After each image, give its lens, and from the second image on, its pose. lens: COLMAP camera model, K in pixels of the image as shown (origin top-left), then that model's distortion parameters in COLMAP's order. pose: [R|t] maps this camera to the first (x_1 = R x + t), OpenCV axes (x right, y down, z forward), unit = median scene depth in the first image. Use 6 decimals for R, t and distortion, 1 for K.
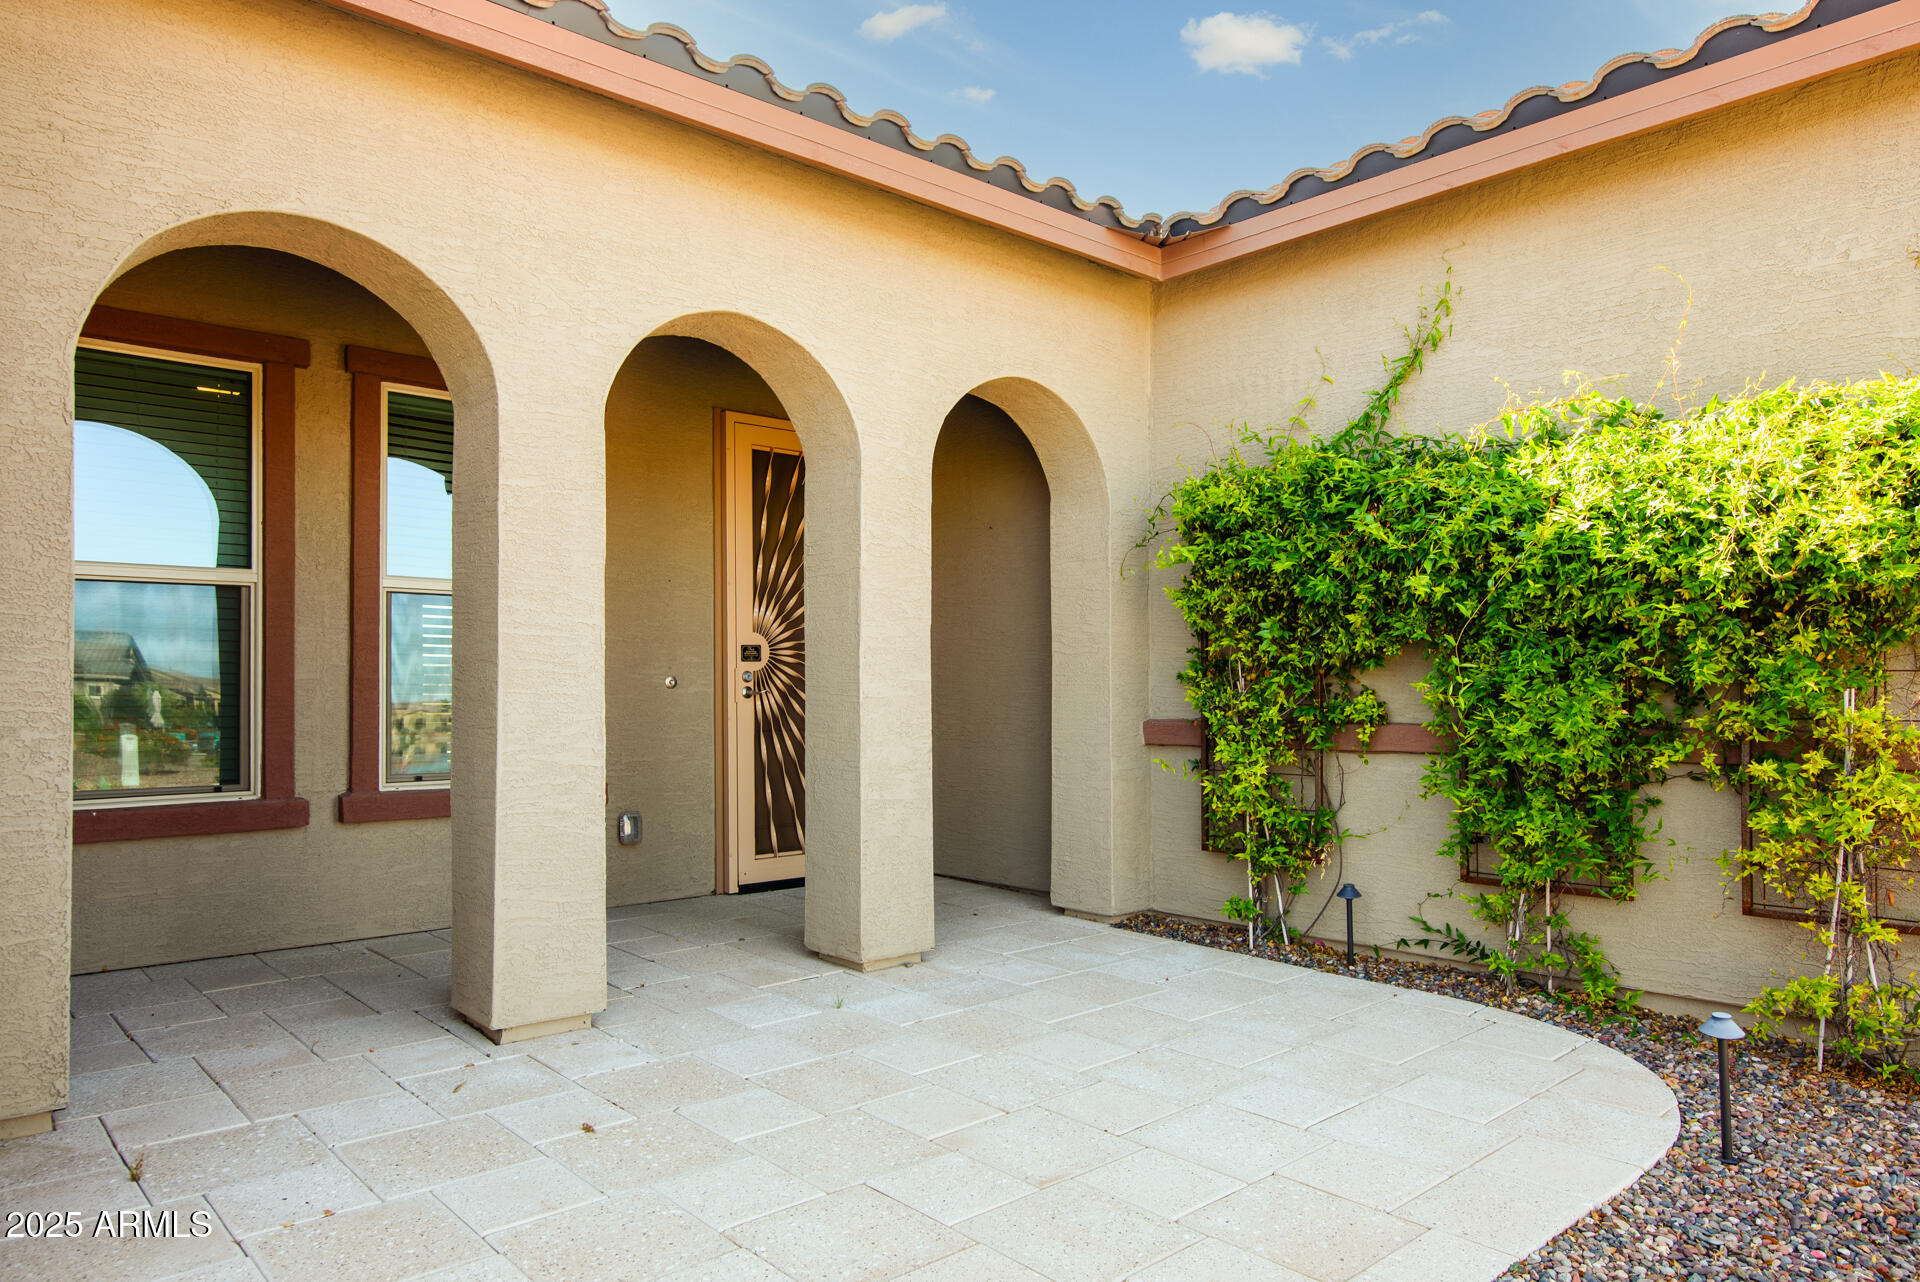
lens RADIAL K [[1229.1, 0, 958.7], [0, 1229.1, 715.2], [0, 0, 1]] dist [-0.002380, -0.000549]
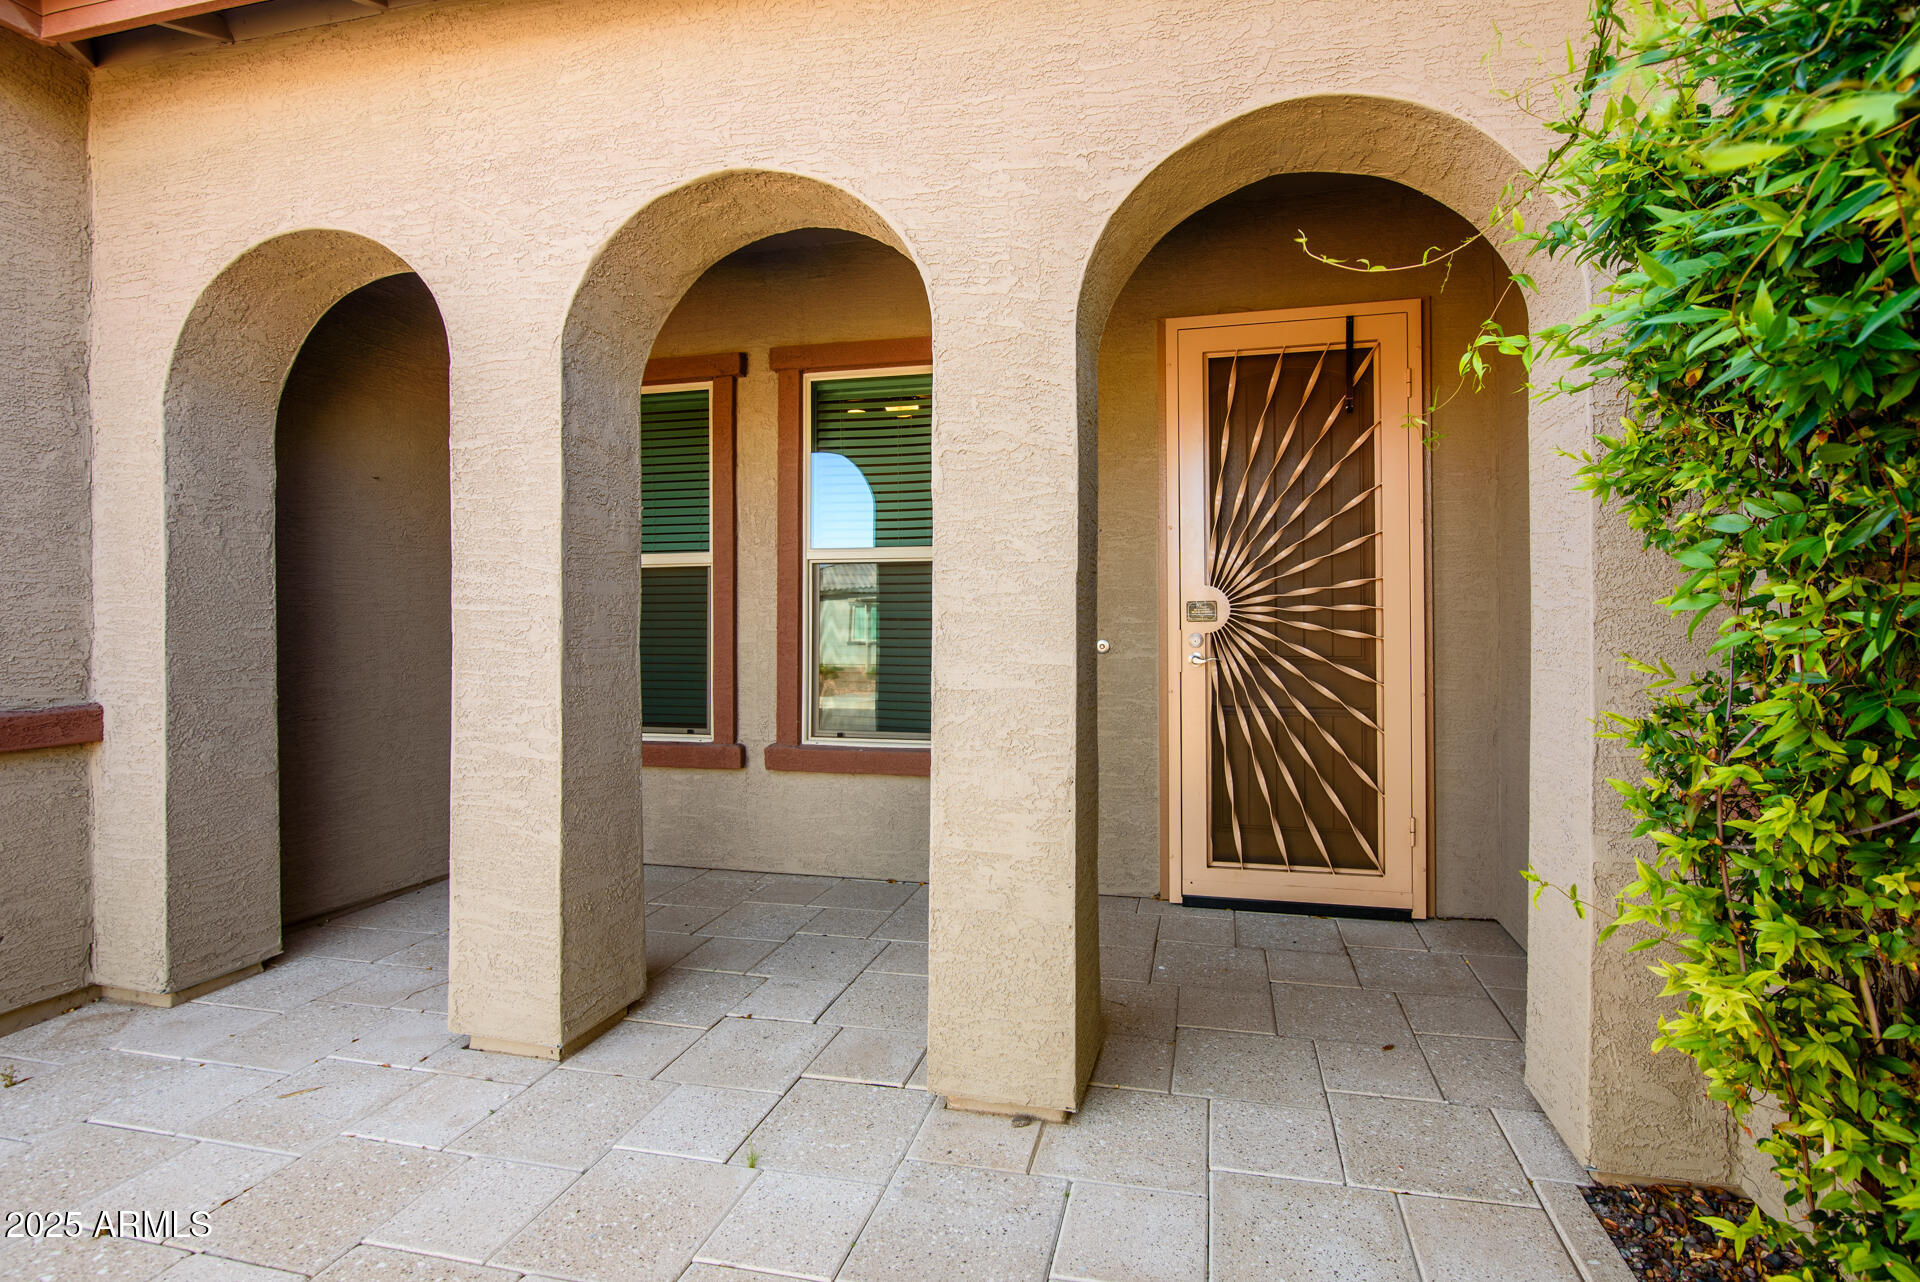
lens RADIAL K [[919.6, 0, 960.0], [0, 919.6, 641.0], [0, 0, 1]] dist [-0.011883, -0.000071]
pose [[0.569192, 0.014504, -0.822077, 0.318466], [-0.019334, 0.999804, 0.004253, -0.041066], [0.821977, 0.013473, 0.569361, 0.705667]]
